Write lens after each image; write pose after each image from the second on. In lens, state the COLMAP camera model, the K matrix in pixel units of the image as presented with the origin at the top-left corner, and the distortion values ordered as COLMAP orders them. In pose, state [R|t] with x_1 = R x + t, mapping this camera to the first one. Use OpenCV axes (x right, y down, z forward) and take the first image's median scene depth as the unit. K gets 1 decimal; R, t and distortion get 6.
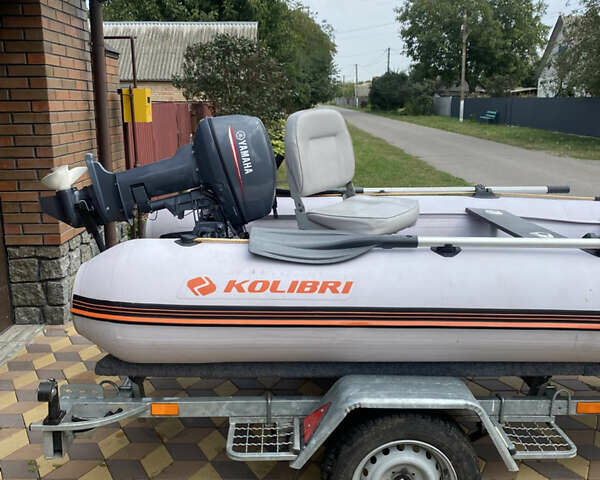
lens RADIAL K [[621.3, 0, 301.1], [0, 621.3, 223.6], [0, 0, 1]] dist [0.151577, -0.391181]
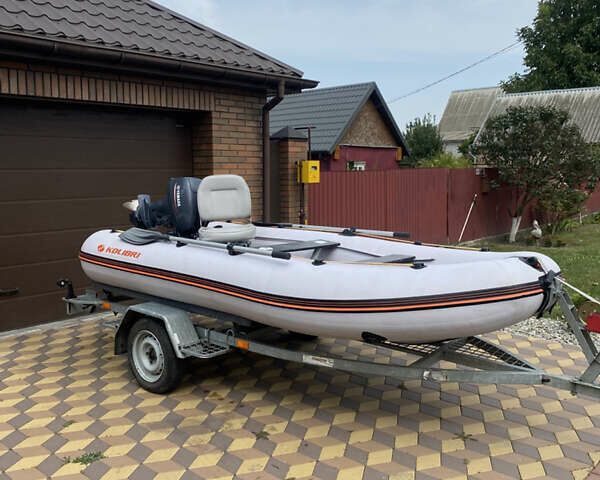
lens RADIAL K [[621.3, 0, 301.1], [0, 621.3, 223.6], [0, 0, 1]] dist [0.151577, -0.391181]
pose [[0.710474, 0.064685, -0.700744, 1.228089], [-0.130764, 0.990560, -0.041141, 0.004496], [0.691468, 0.120862, 0.712225, -0.114932]]
